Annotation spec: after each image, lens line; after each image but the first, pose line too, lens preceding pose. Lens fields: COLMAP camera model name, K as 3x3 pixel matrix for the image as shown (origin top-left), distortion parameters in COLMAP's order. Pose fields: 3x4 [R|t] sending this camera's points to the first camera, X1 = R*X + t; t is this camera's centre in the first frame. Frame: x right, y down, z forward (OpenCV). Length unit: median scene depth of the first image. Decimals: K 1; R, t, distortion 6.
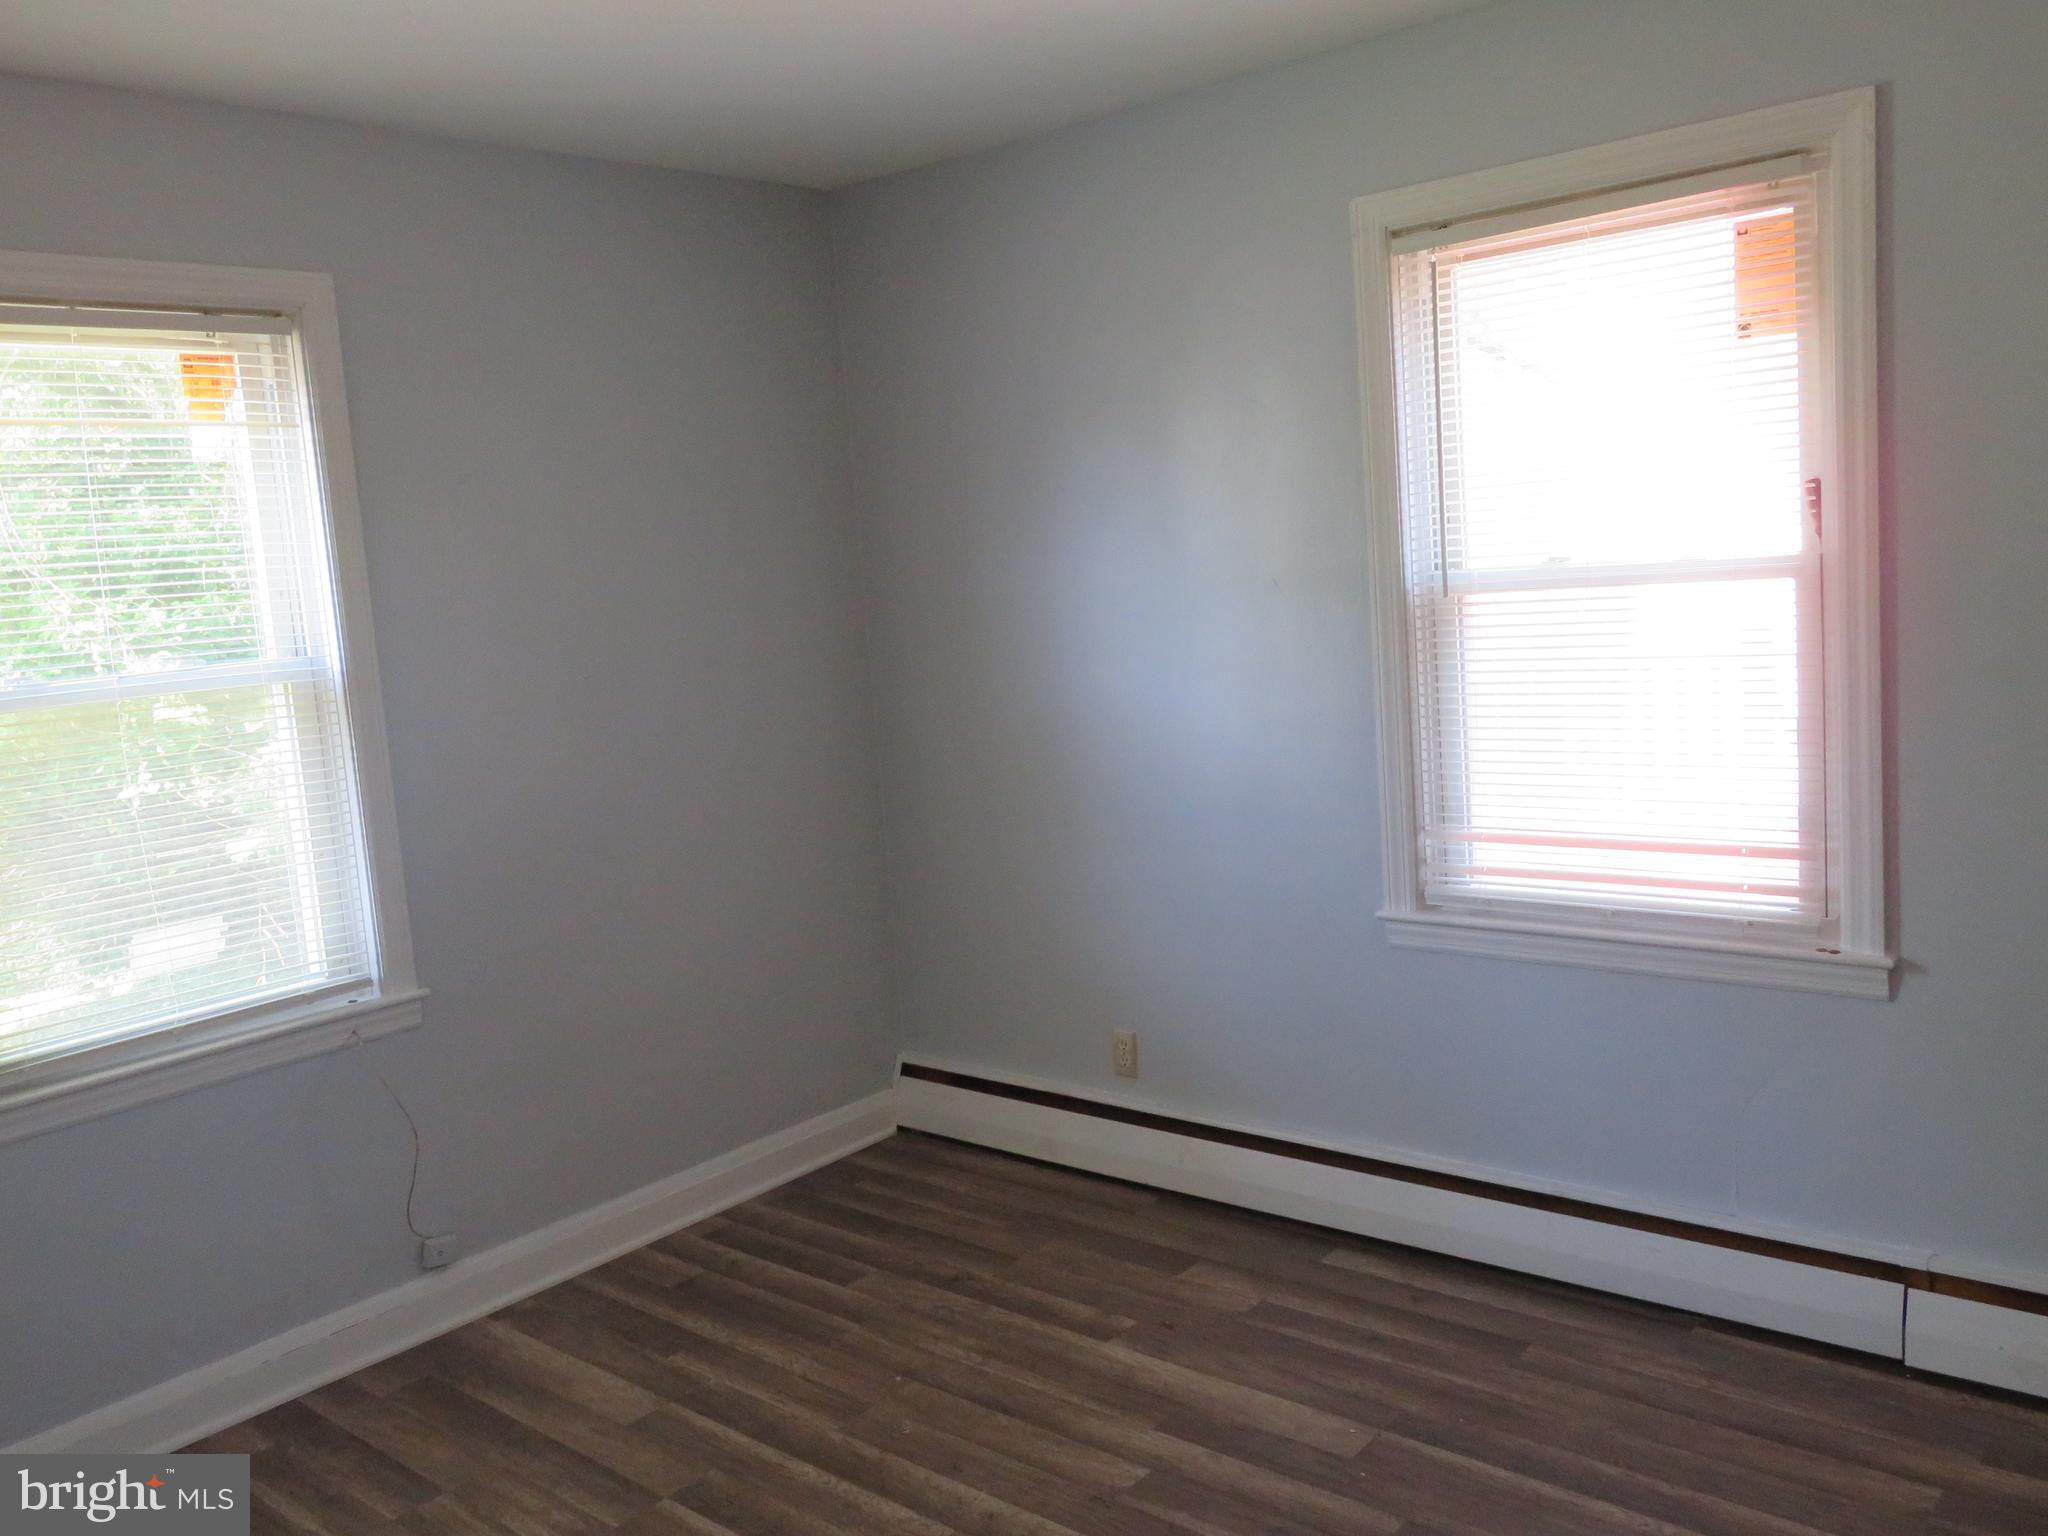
lens RADIAL K [[1695.7, 0, 1021.9], [0, 1695.7, 771.9], [0, 0, 1]] dist [-0.001207, -0.002598]
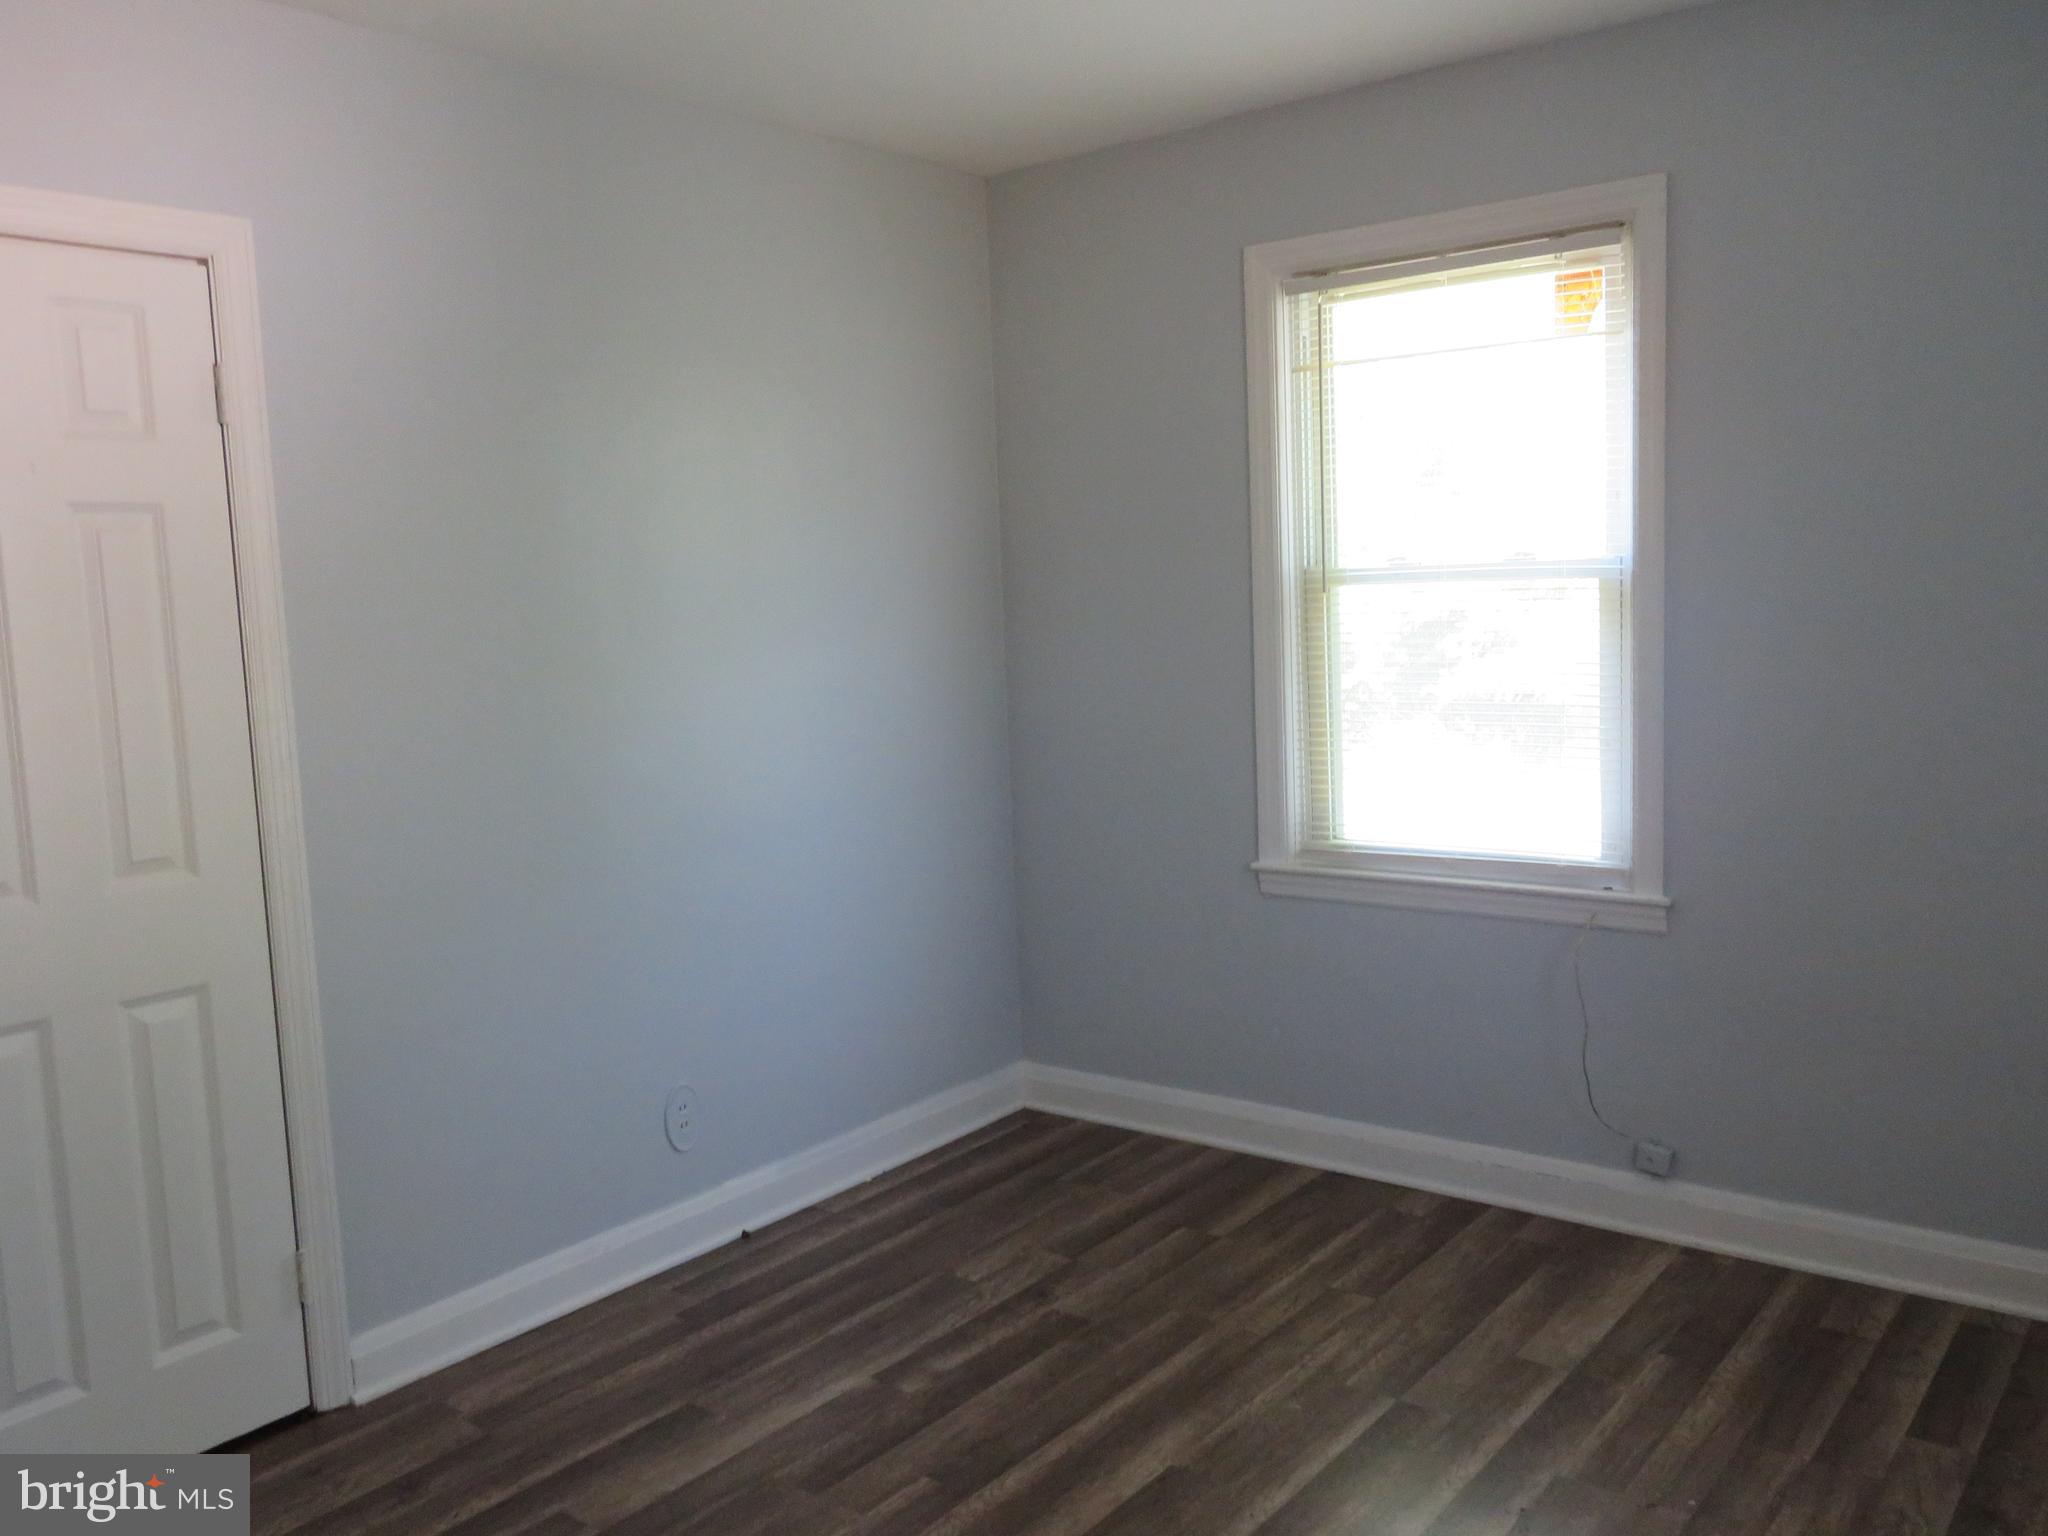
lens RADIAL K [[1695.7, 0, 1022.9], [0, 1695.7, 767.7], [0, 0, 1]] dist [-0.001207, -0.002598]
pose [[0.036236, 0.188211, -0.981460, 0.619472], [-0.095315, 0.978279, 0.184082, -0.097709], [0.994787, 0.086877, 0.053388, 0.593850]]
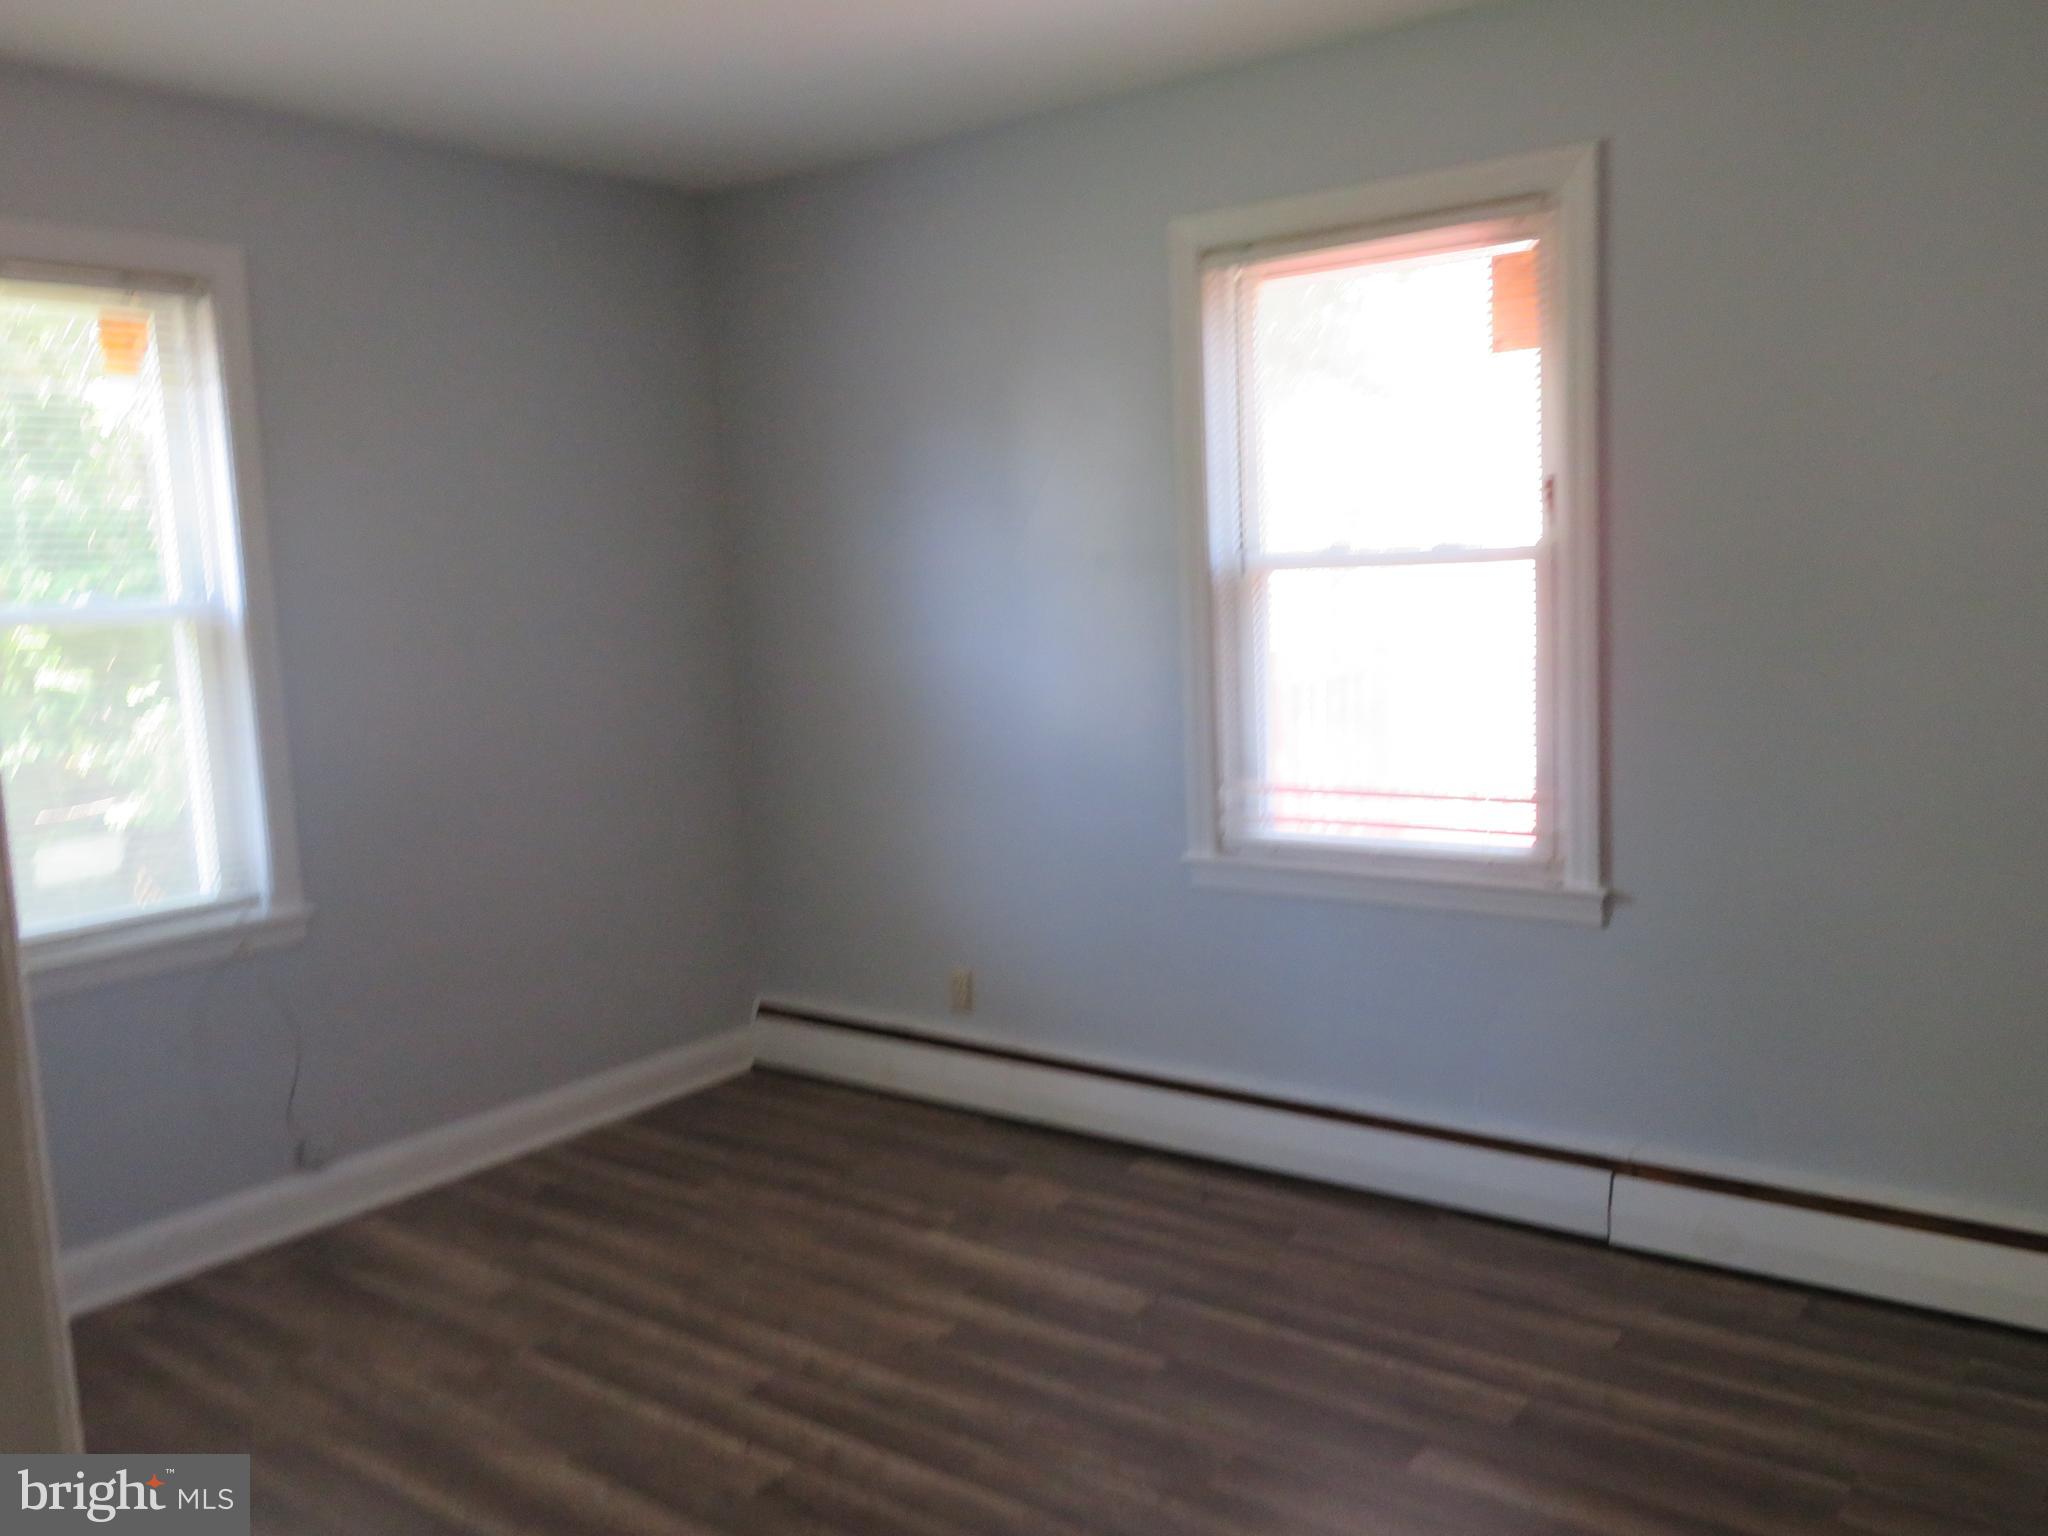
lens RADIAL K [[1695.7, 0, 1024.6], [0, 1695.7, 775.7], [0, 0, 1]] dist [-0.001207, -0.002598]
pose [[0.997772, 0.022835, 0.062692, 0.036352], [-0.022437, 0.999723, -0.007039, 0.042586], [-0.062835, 0.005616, 0.998008, -0.119804]]
